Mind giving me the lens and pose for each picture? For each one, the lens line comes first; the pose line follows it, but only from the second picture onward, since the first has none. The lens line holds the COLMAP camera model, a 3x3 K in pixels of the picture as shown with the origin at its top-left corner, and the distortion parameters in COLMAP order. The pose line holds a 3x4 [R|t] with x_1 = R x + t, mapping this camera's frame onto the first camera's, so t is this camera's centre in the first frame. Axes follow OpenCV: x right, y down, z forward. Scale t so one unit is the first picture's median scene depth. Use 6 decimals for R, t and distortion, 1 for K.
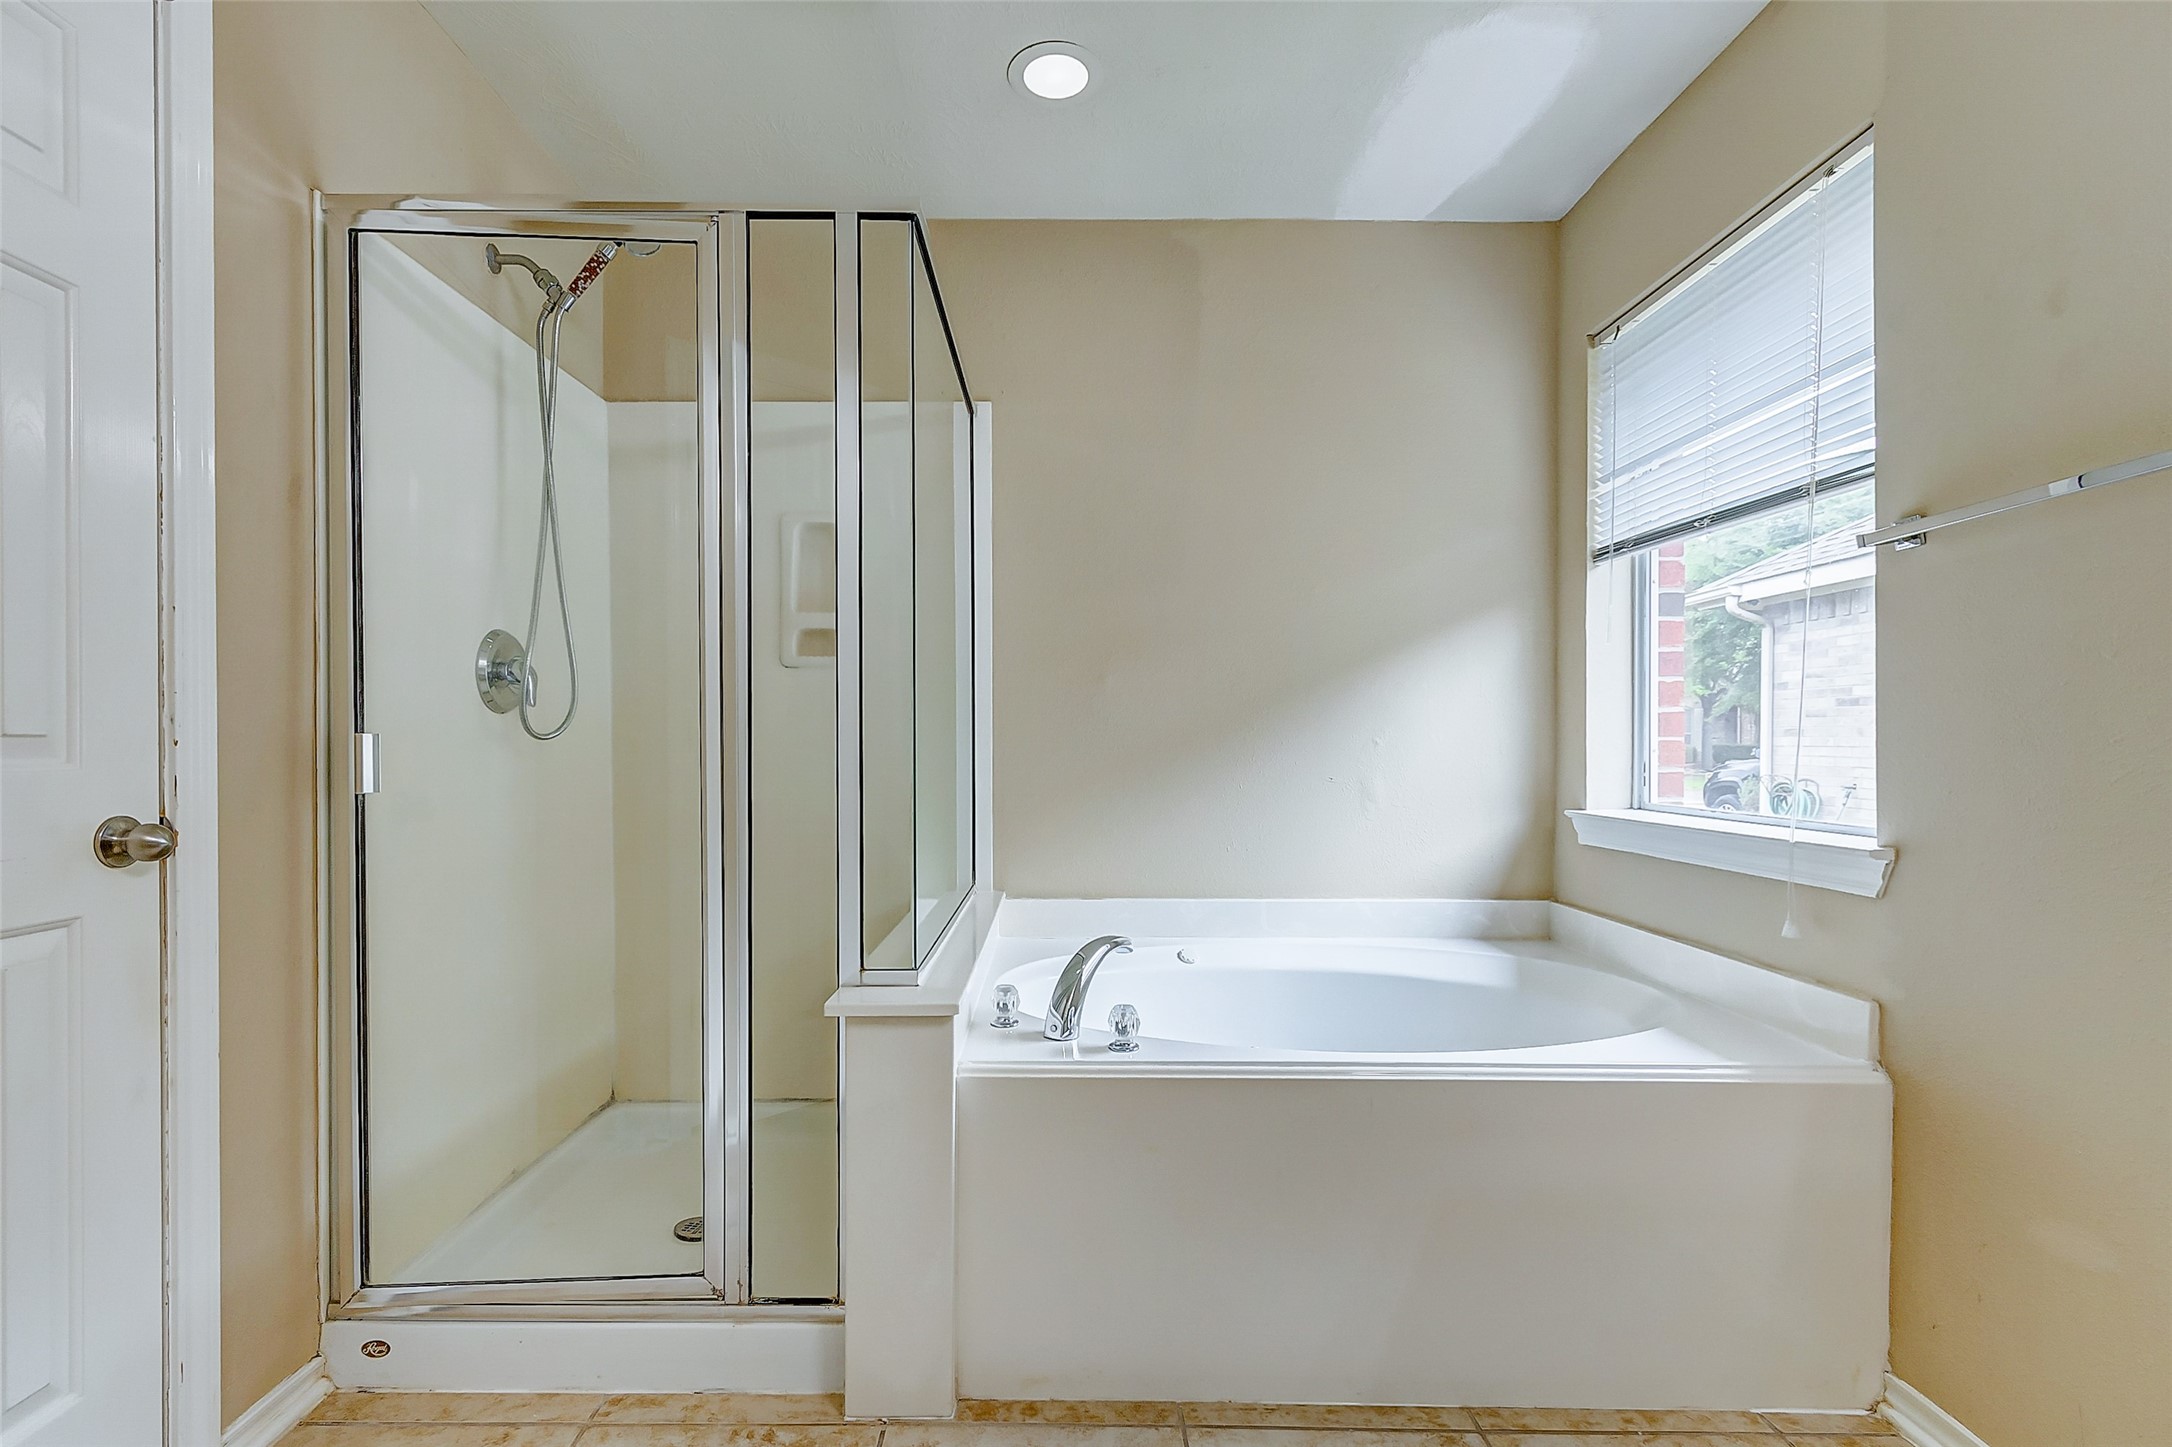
lens RADIAL K [[1053.3, 0, 1077.9], [0, 1053.3, 757.5], [0, 0, 1]] dist [0.000373, -0.000062]
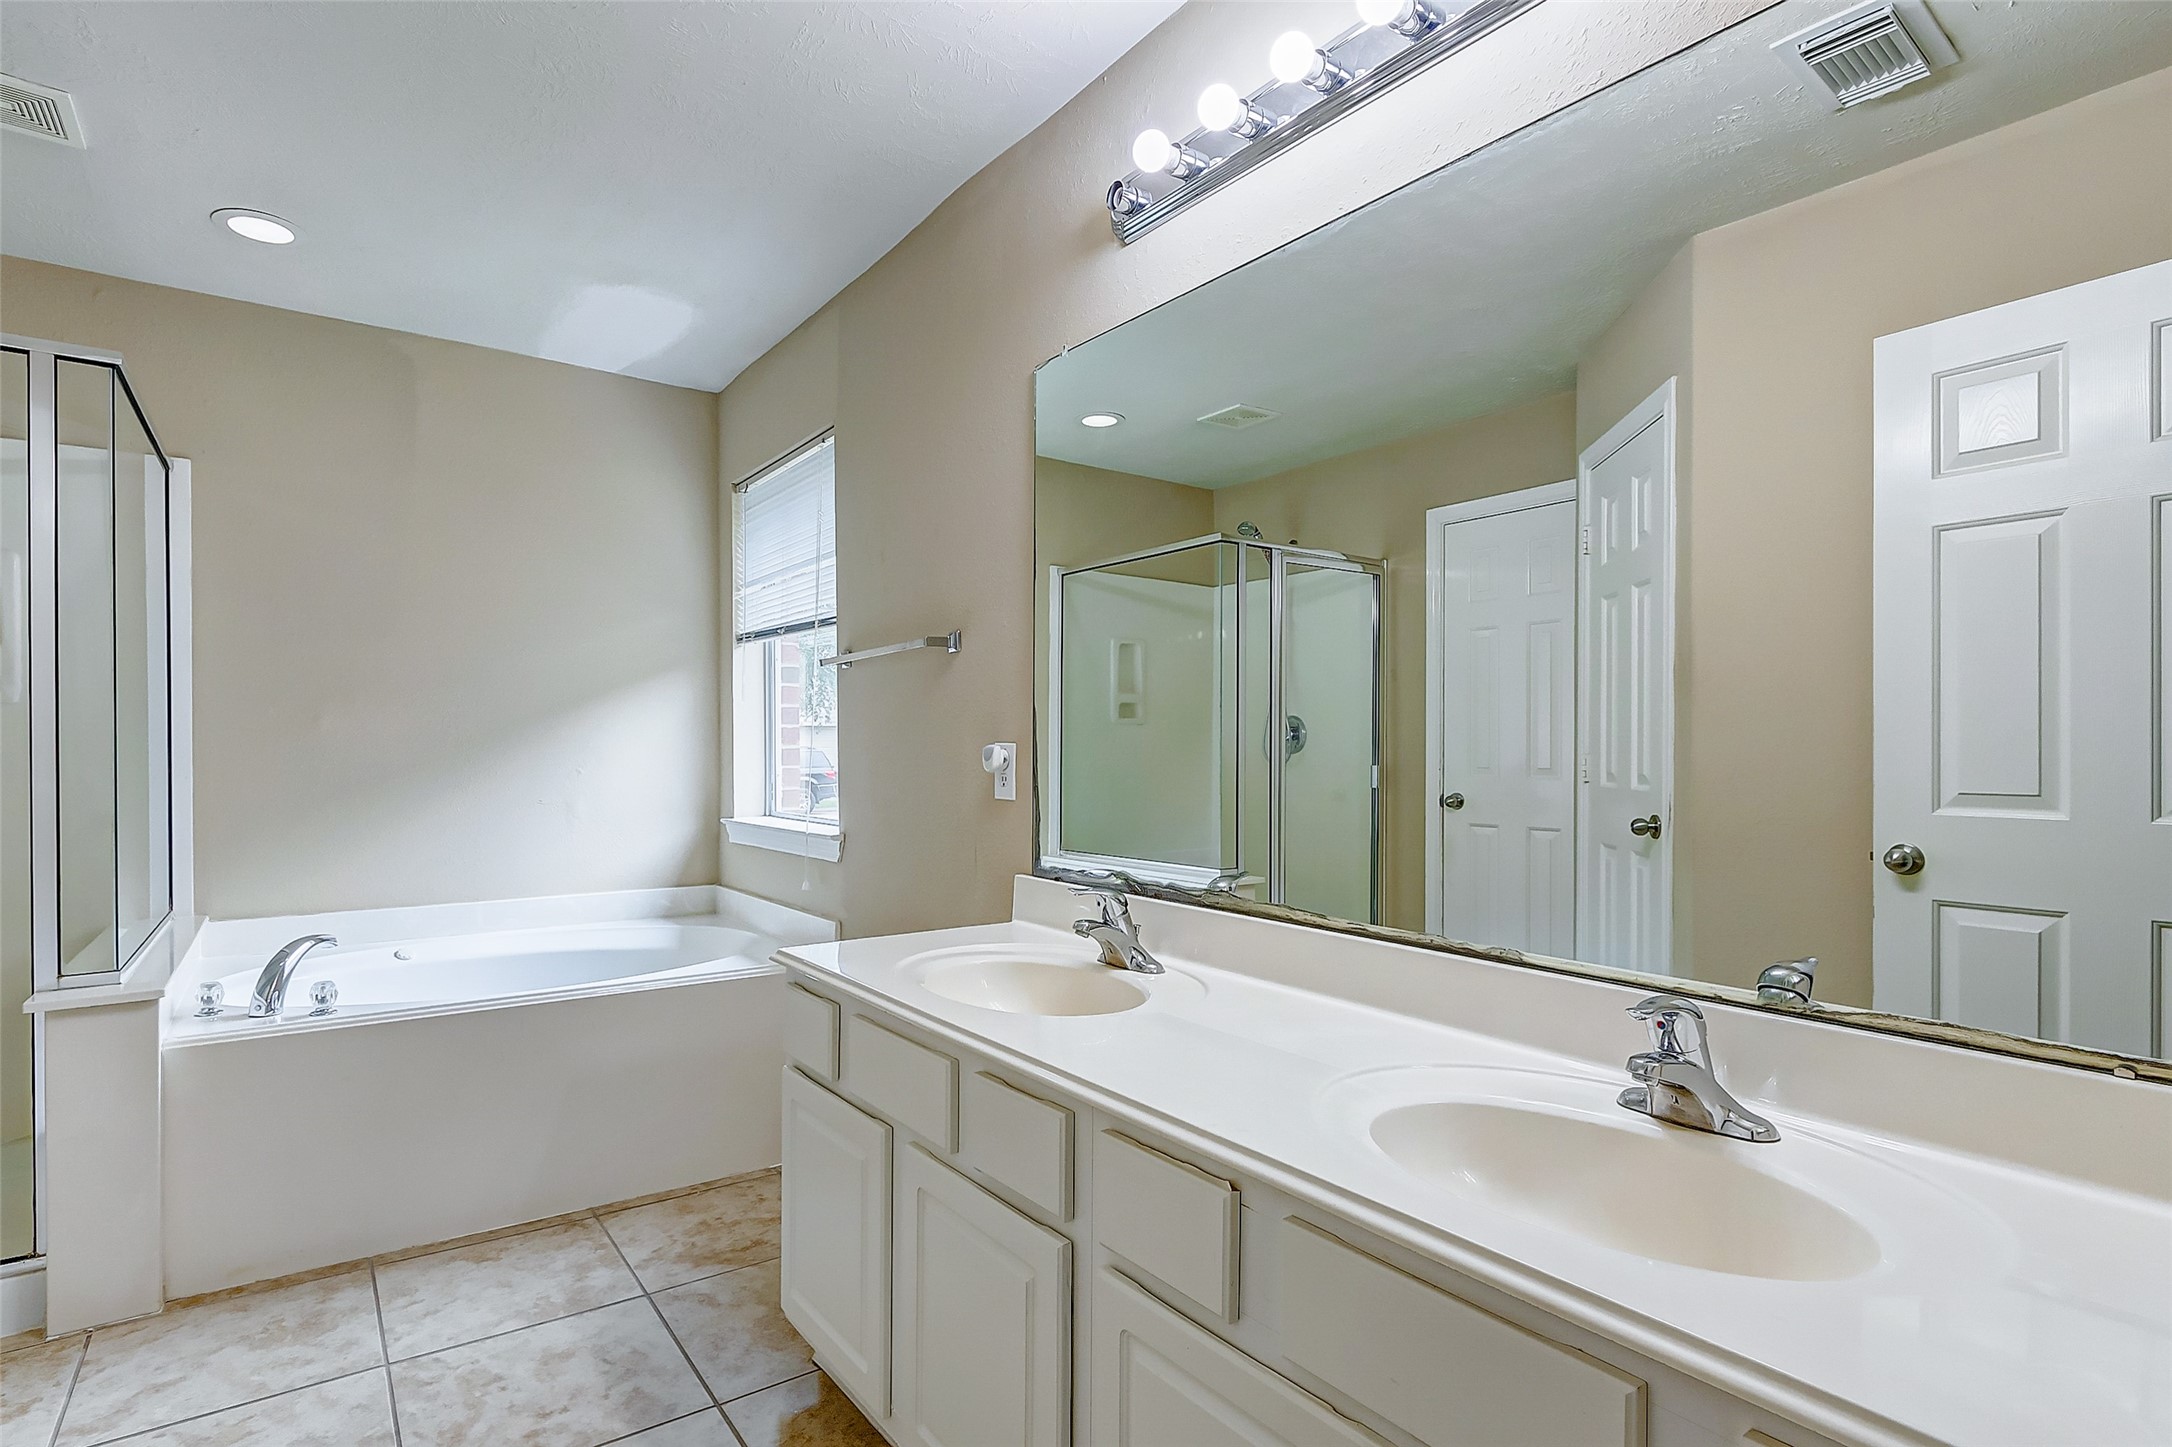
lens RADIAL K [[1083.1, 0, 1084.1], [0, 1083.1, 747.7], [0, 0, 1]] dist [0.003388, -0.006297]
pose [[0.817491, -0.005393, 0.575917, 0.039587], [0.015465, 0.999801, -0.012589, -0.025673], [-0.575734, 0.019198, 0.817412, -0.624697]]
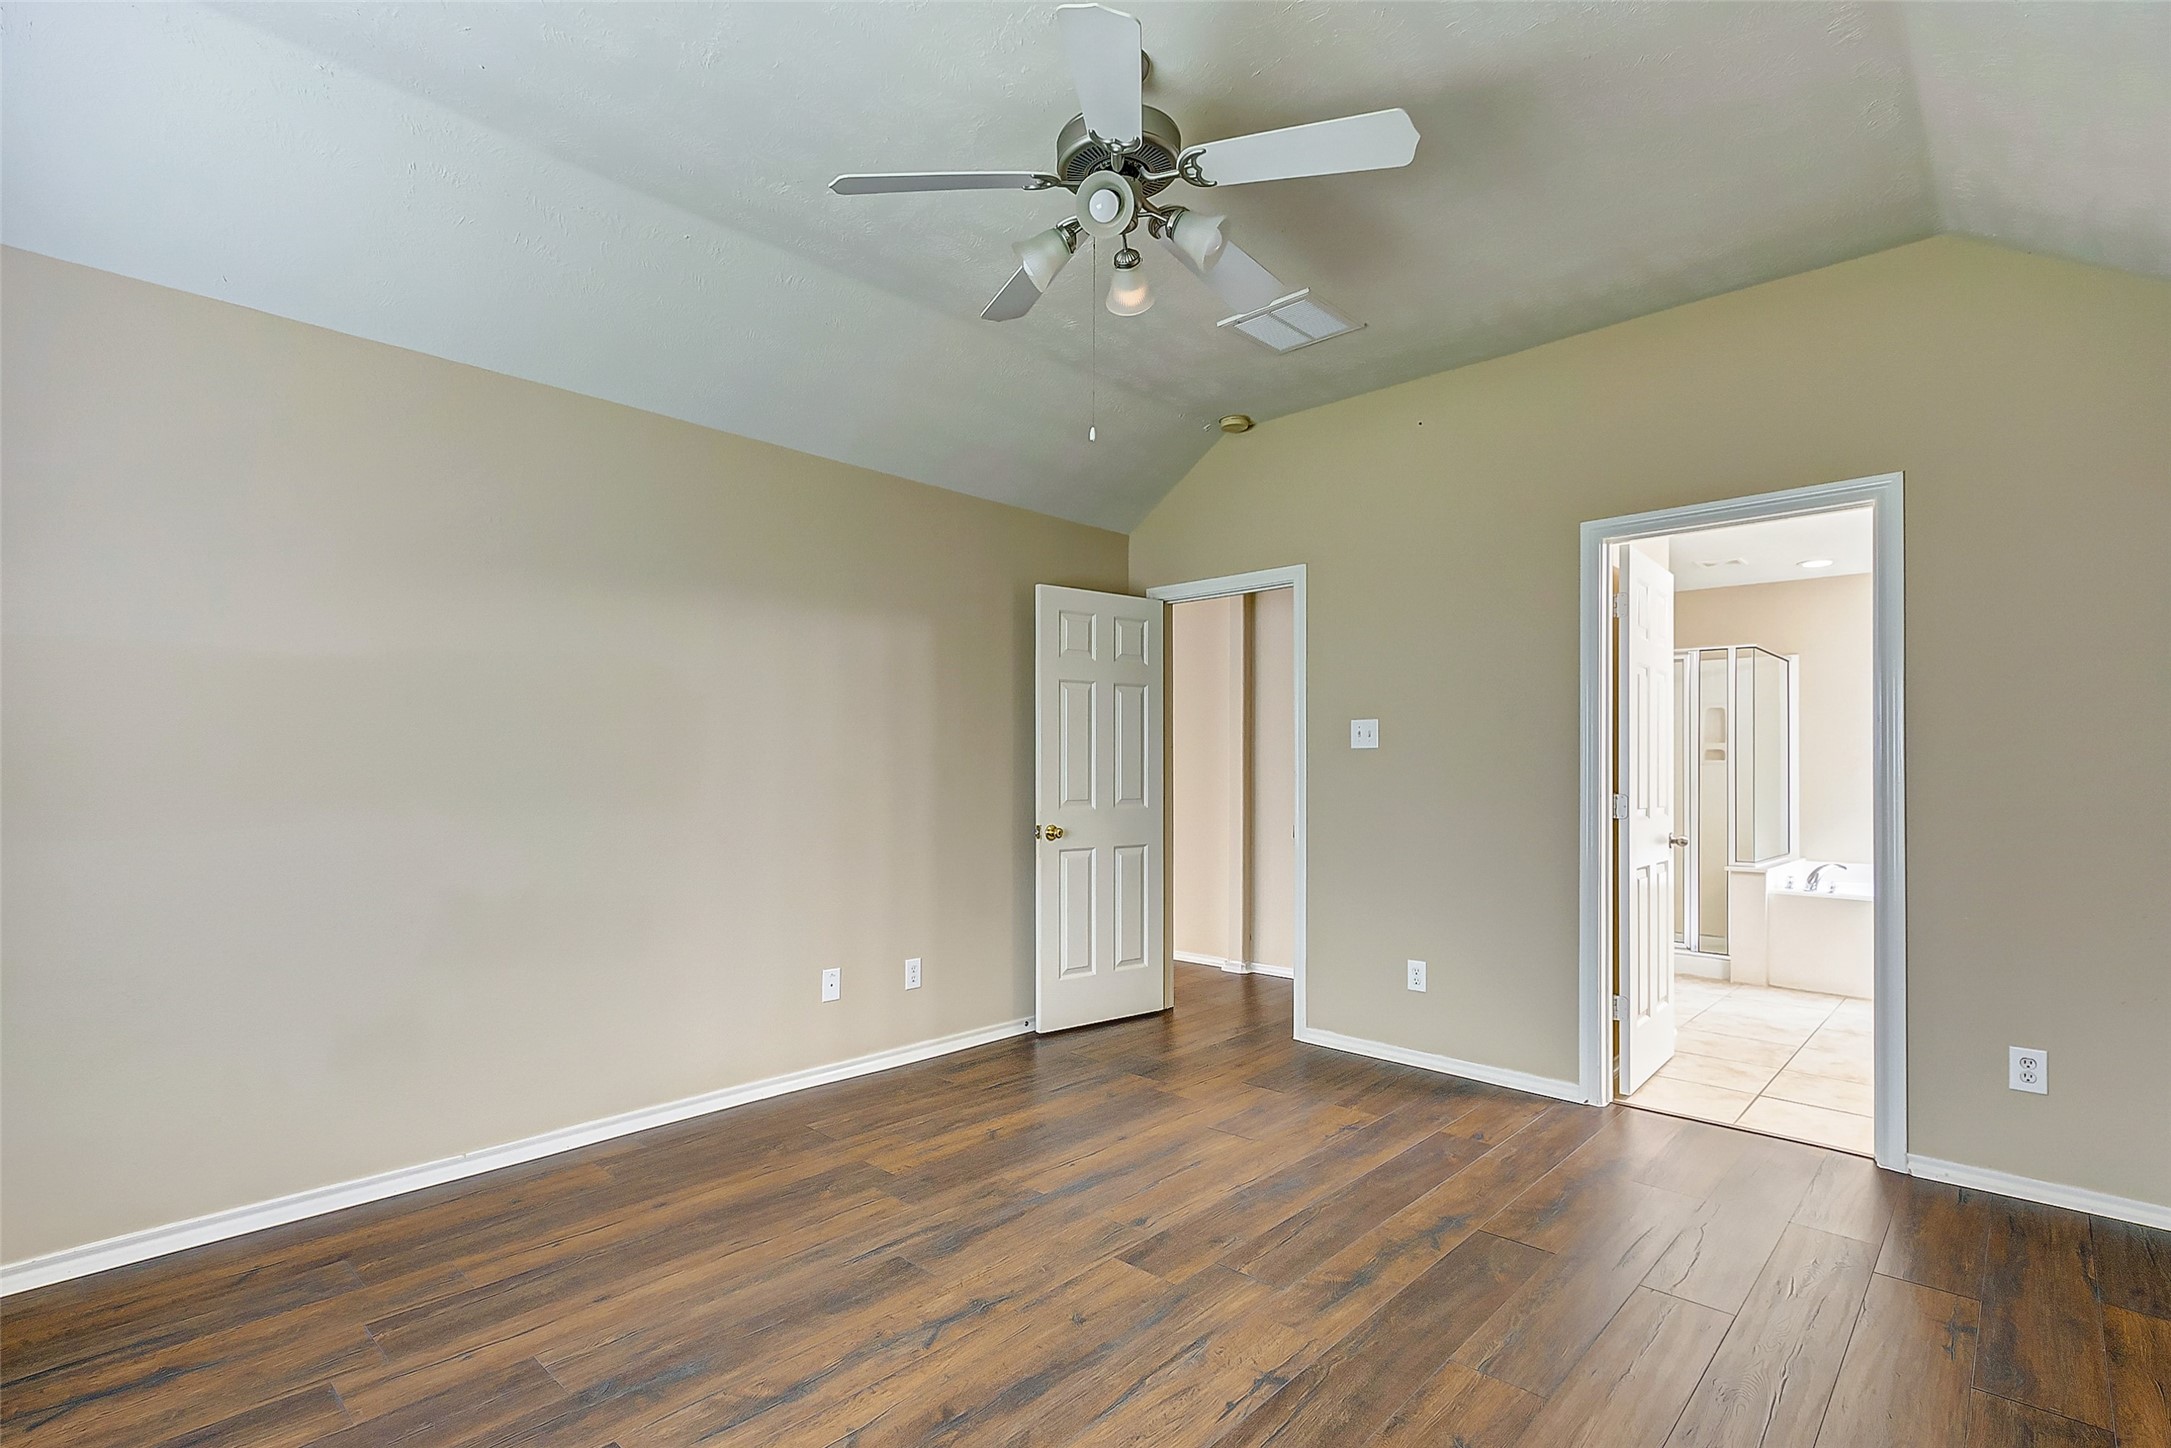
lens RADIAL K [[1012.5, 0, 1083.0], [0, 1012.5, 753.1], [0, 0, 1]] dist [0.007698, -0.000995]
pose [[0.708882, -0.004454, -0.705313, 0.574646], [-0.015420, 0.999643, -0.021811, -0.052350], [0.705159, 0.026338, 0.708560, -2.640614]]
